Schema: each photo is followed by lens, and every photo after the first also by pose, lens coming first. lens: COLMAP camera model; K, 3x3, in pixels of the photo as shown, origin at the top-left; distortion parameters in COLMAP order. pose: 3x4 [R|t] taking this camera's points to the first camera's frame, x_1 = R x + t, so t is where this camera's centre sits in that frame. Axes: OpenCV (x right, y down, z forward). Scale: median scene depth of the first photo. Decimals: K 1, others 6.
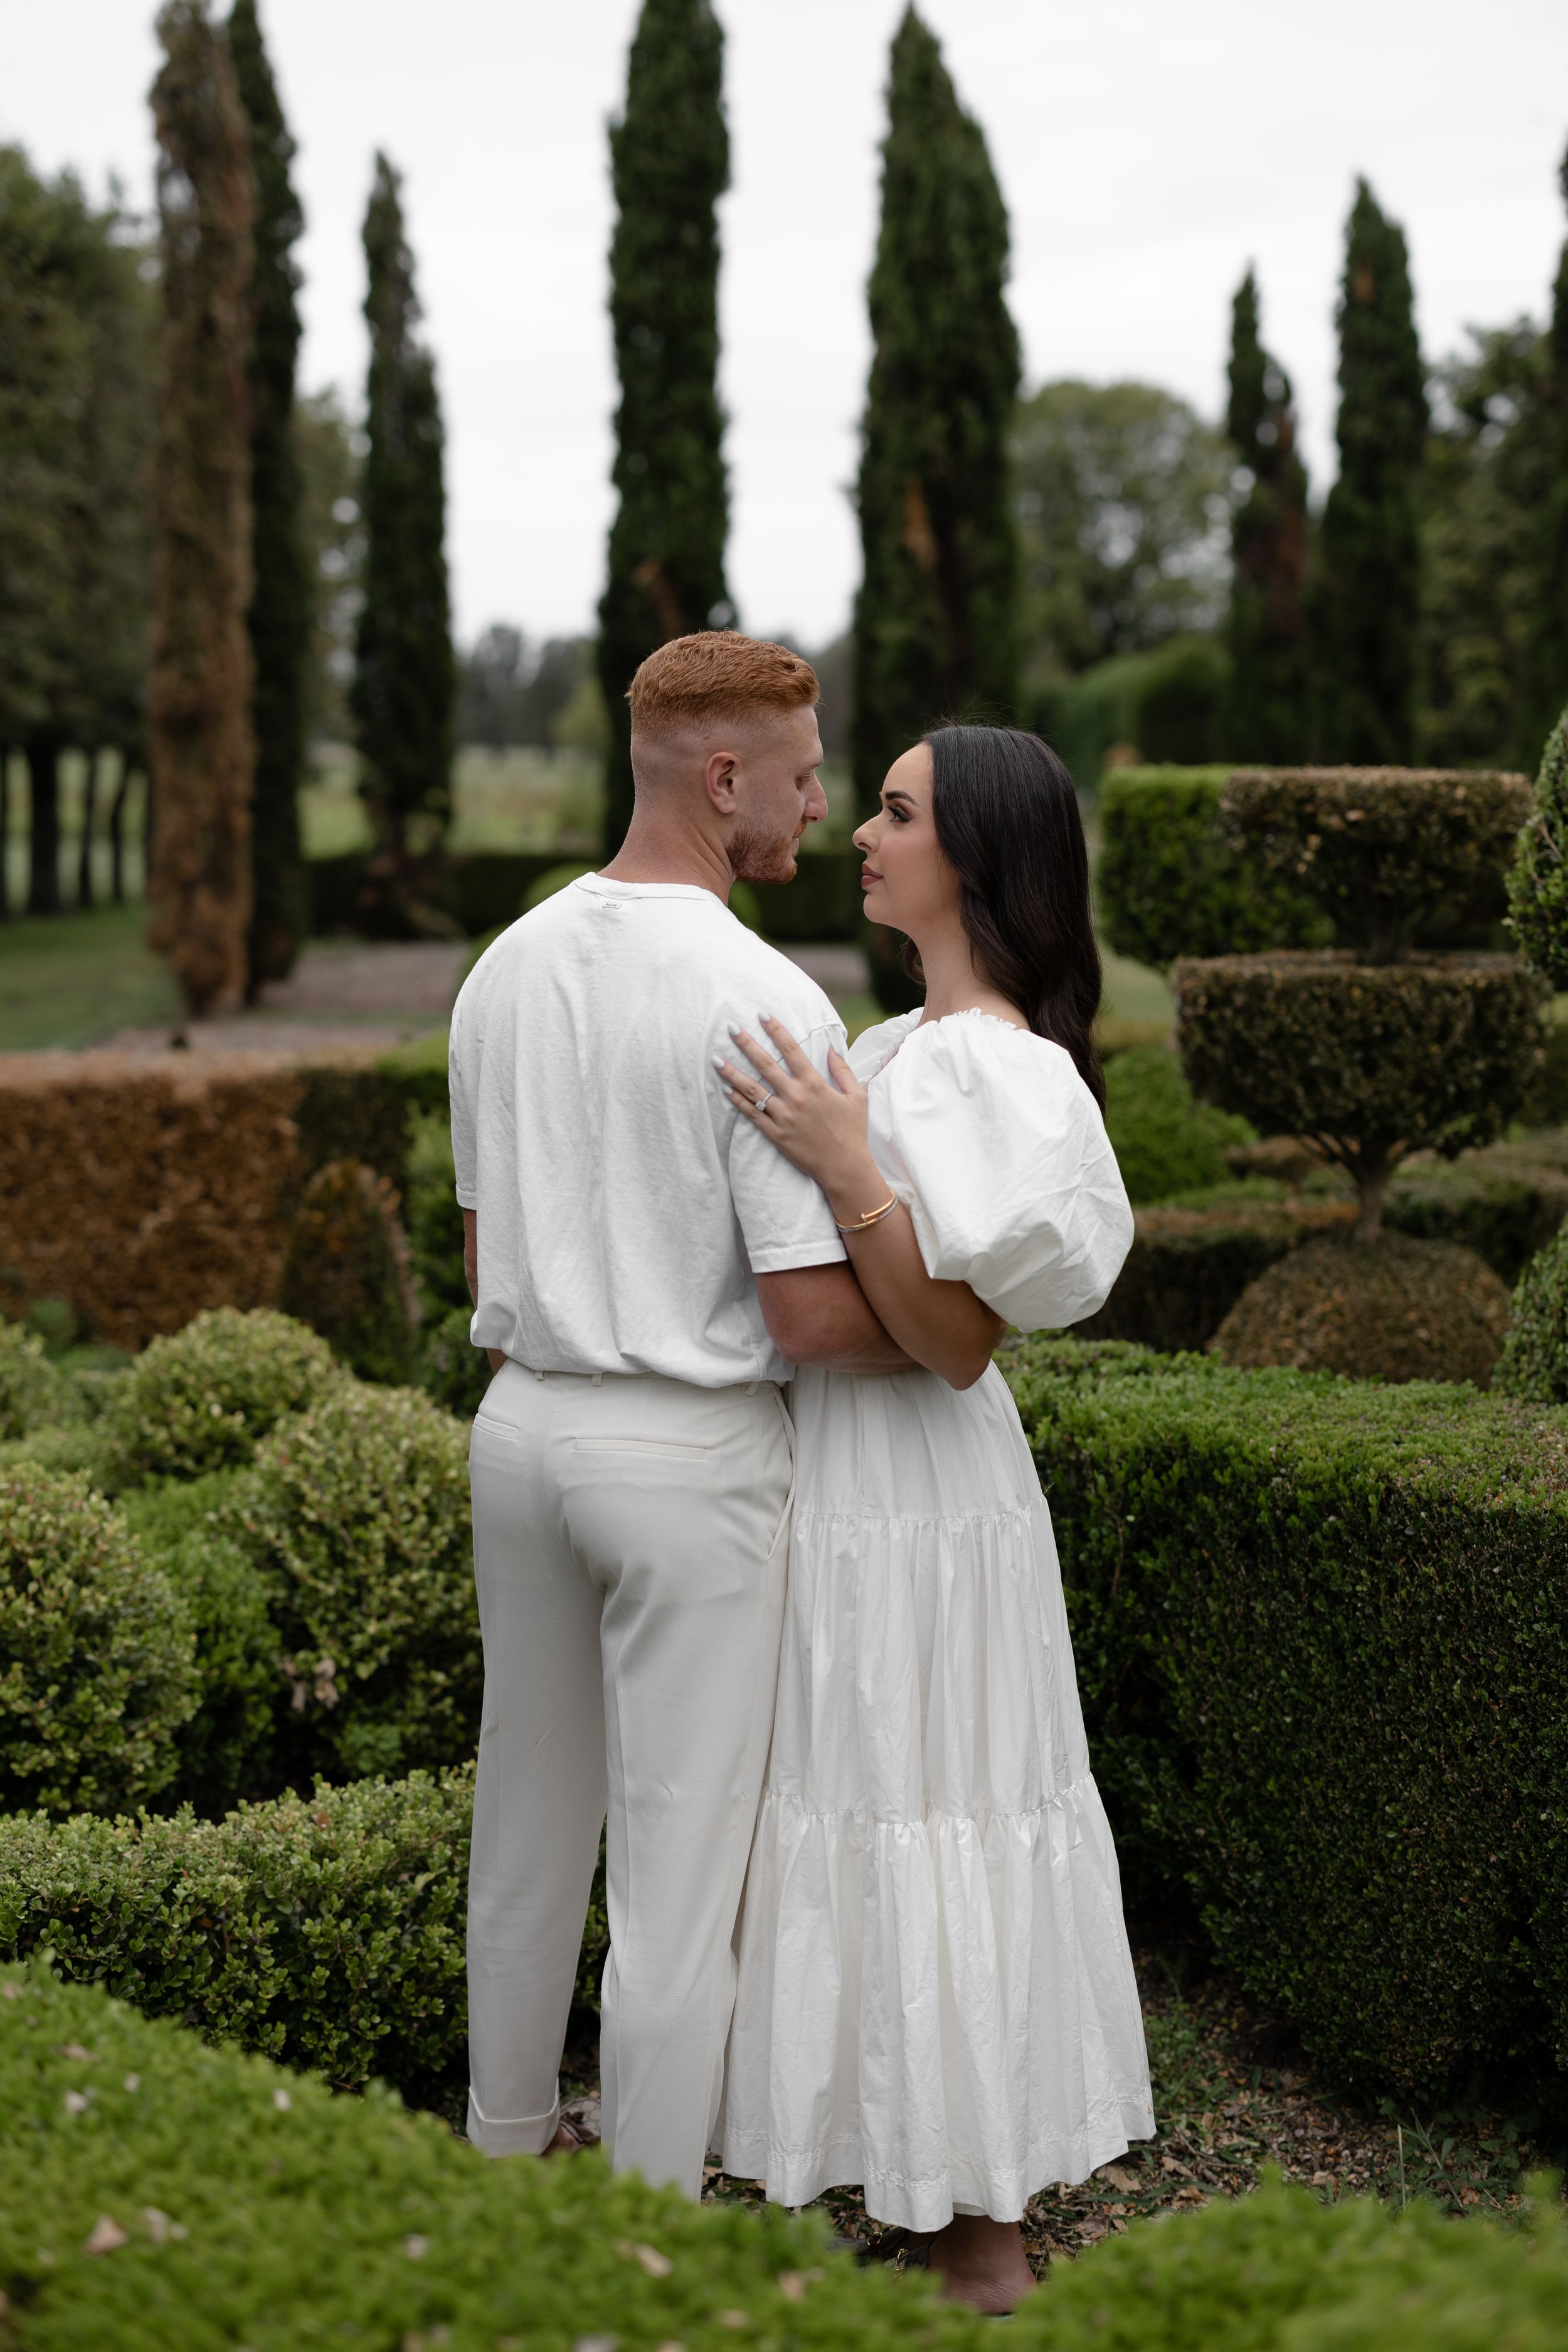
lens RADIAL K [[3307.5, 0, 830.1], [0, 3307.5, 1177.6], [0, 0, 1]] dist [-0.002437, 0.030658]
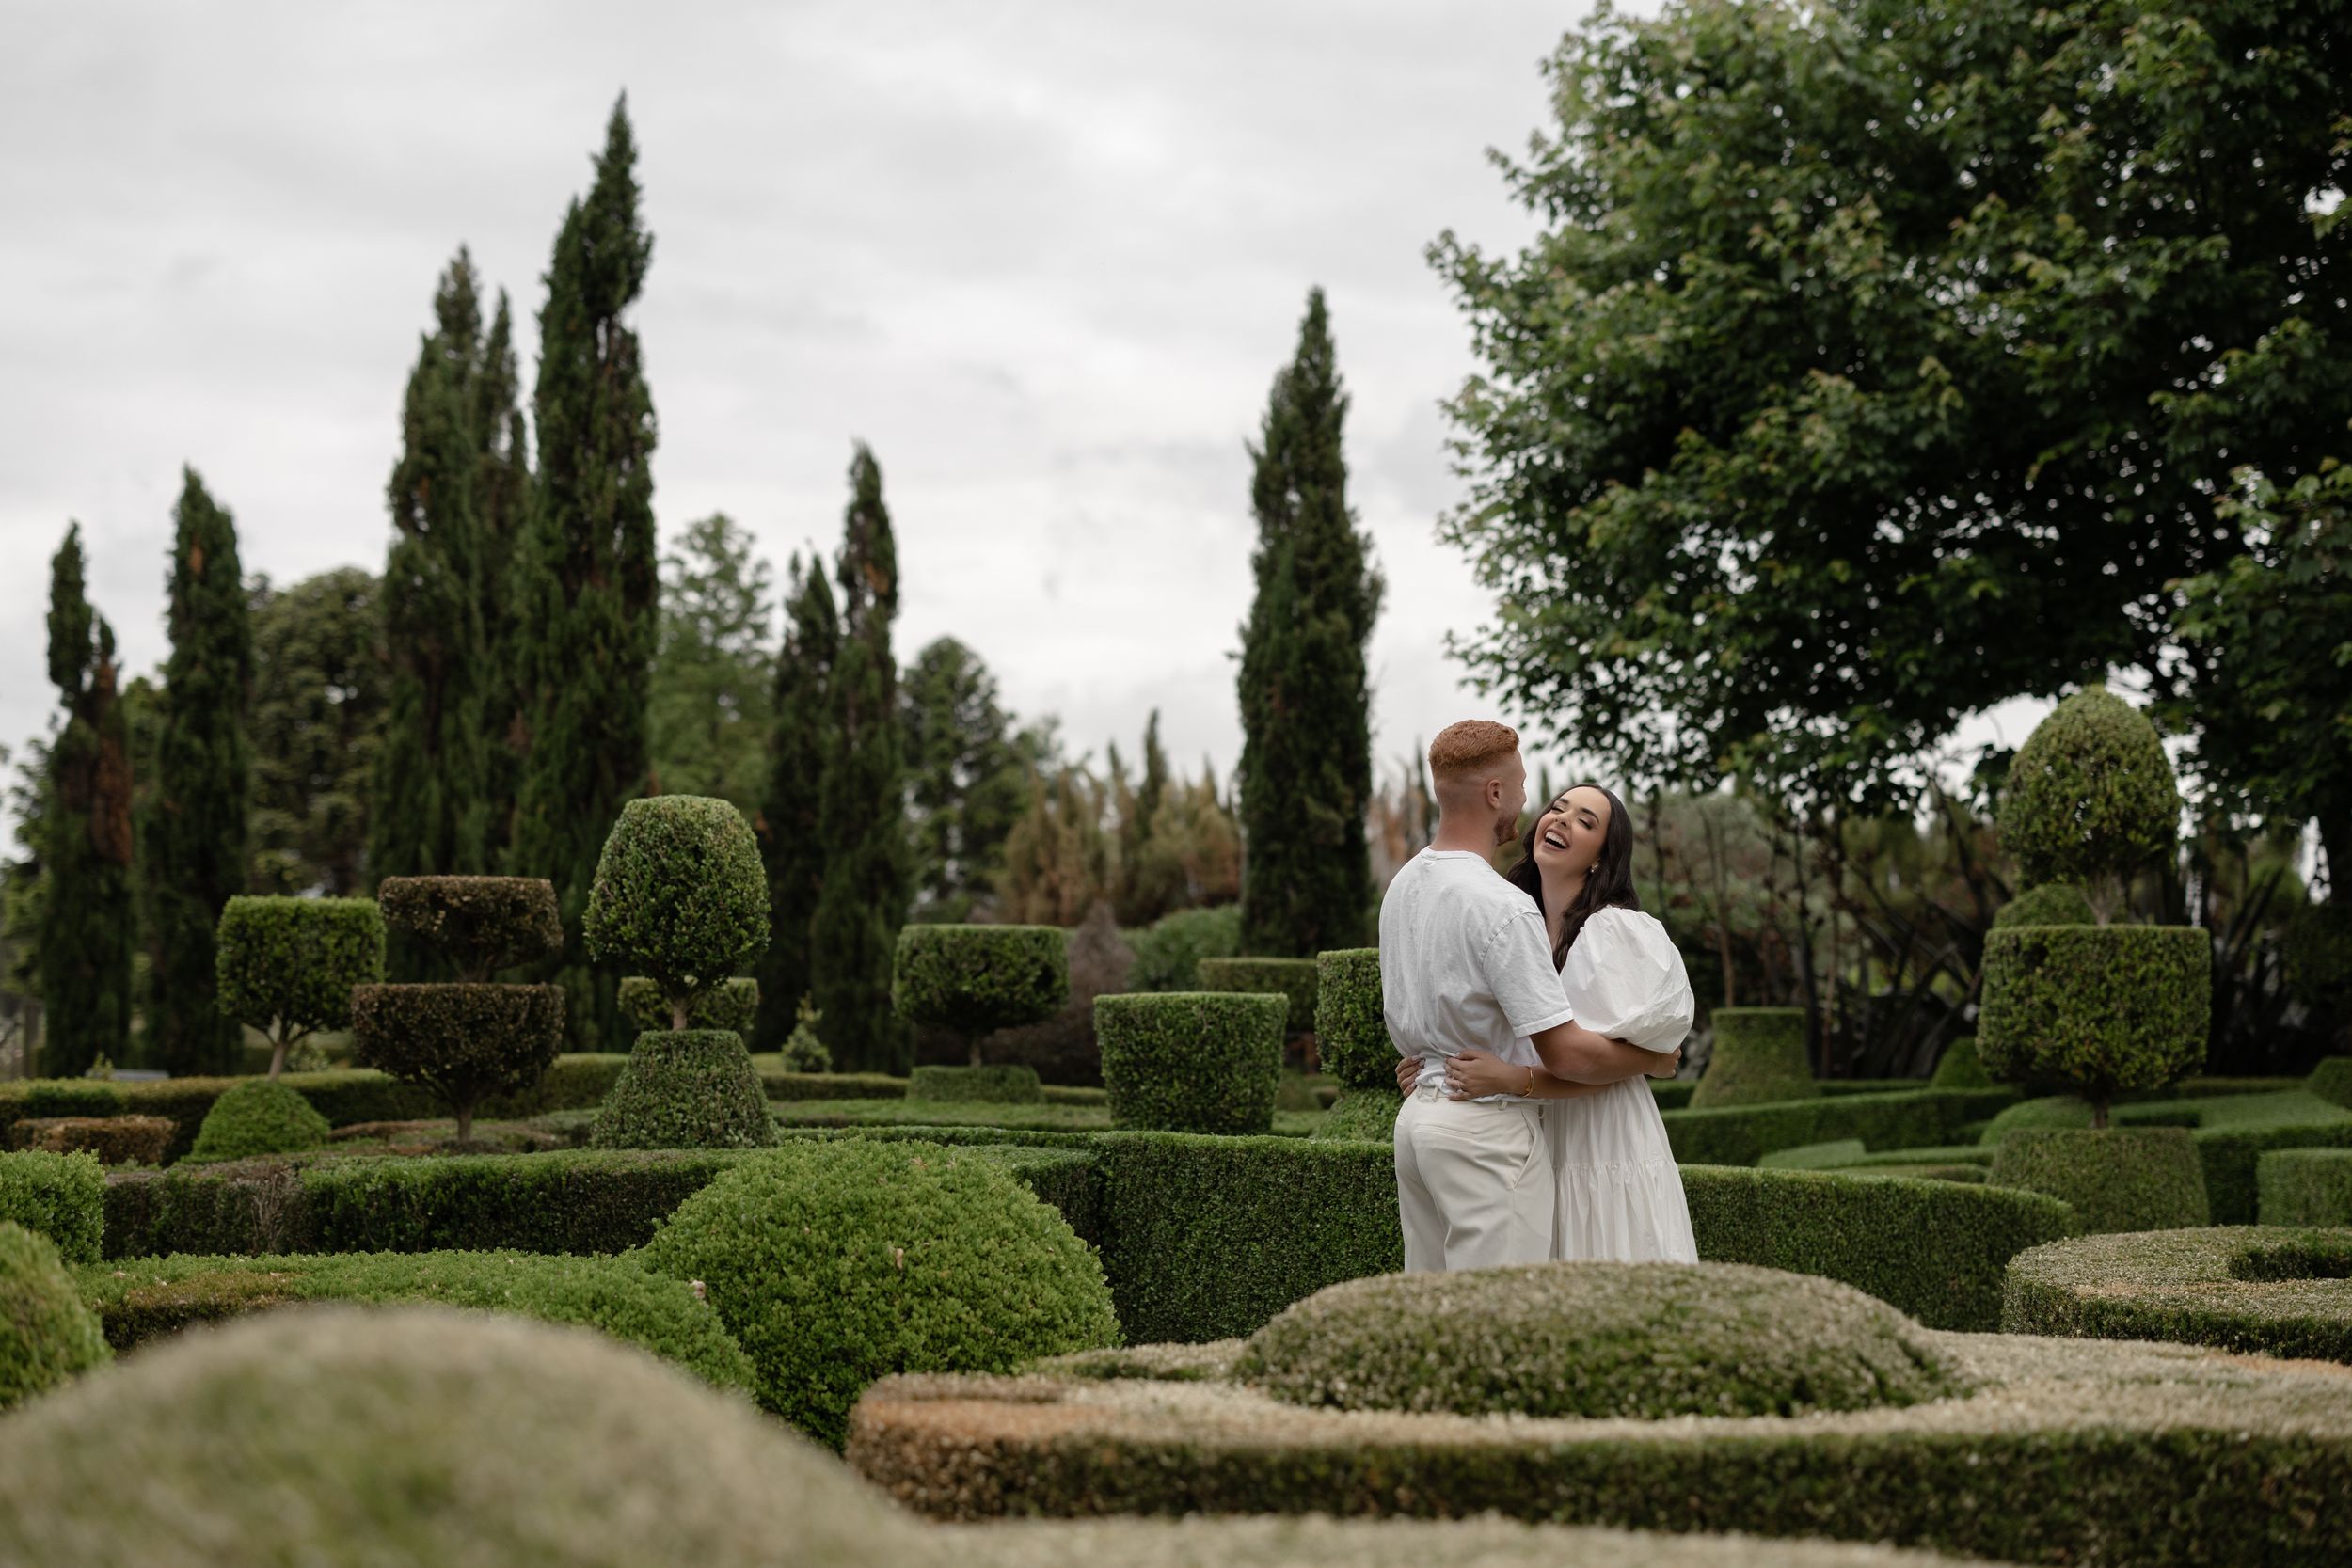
lens RADIAL K [[3389.8, 0, 1166.7], [0, 3389.8, 795.2], [0, 0, 1]] dist [0.009559, 0.033941]
pose [[0.886826, 0.027486, 0.461286, -0.094383], [0.059837, 0.982995, -0.173610, 0.047338], [-0.458213, 0.181564, 0.870101, -0.211933]]
